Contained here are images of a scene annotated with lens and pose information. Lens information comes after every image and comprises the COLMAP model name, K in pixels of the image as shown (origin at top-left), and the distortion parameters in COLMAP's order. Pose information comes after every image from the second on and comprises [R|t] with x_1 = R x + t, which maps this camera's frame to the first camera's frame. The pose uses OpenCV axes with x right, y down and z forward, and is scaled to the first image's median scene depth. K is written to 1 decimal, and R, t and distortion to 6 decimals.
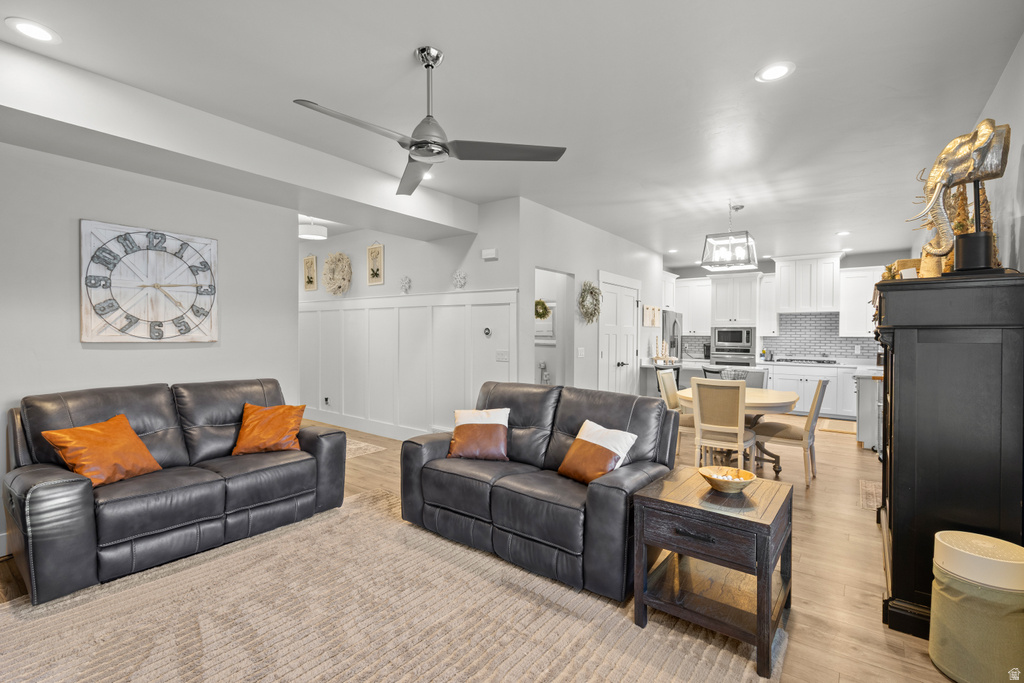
lens RADIAL K [[464.1, 0, 511.7], [0, 464.1, 334.8], [0, 0, 1]] dist [-0.000754, 0.000243]
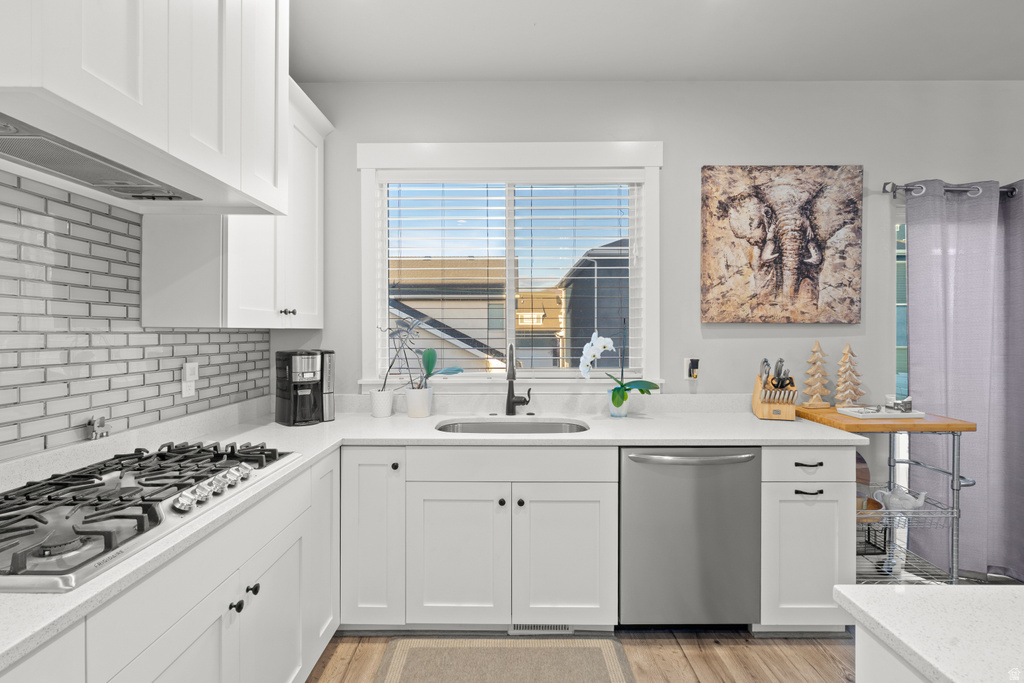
lens RADIAL K [[464.1, 0, 508.3], [0, 464.1, 335.1], [0, 0, 1]] dist [-0.000754, 0.000243]
pose [[-0.599632, -0.014005, 0.800153, 0.736833], [-0.004078, 0.999887, 0.014446, 0.006006], [-0.800265, 0.005399, -0.599622, 1.686058]]
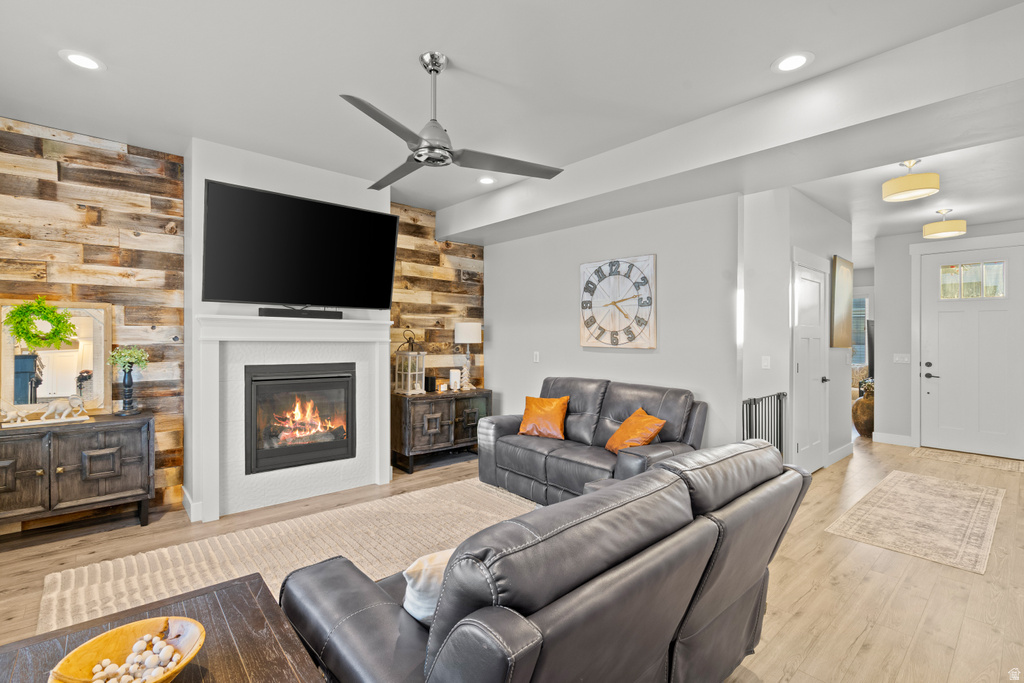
lens RADIAL K [[464.1, 0, 493.4], [0, 464.1, 340.5], [0, 0, 1]] dist [-0.000754, 0.000243]
pose [[-0.215035, -0.003843, -0.976599, 0.384144], [-0.015699, 0.999877, -0.000478, 0.001962], [0.976480, 0.015228, -0.215069, 0.669603]]
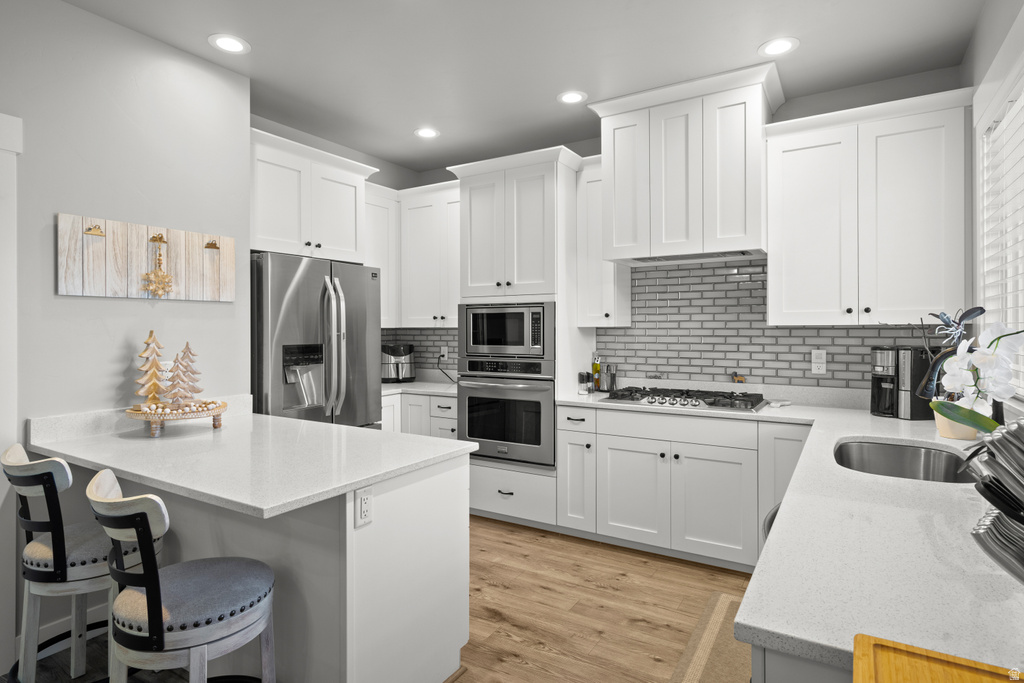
lens RADIAL K [[557.7, 0, 504.4], [0, 557.7, 326.4], [0, 0, 1]] dist [-0.004257, -0.000197]
pose [[0.995018, -0.011369, 0.099044, 0.775828], [0.011696, 0.999928, -0.002728, 0.005493], [-0.099006, 0.003873, 0.995079, 1.002885]]
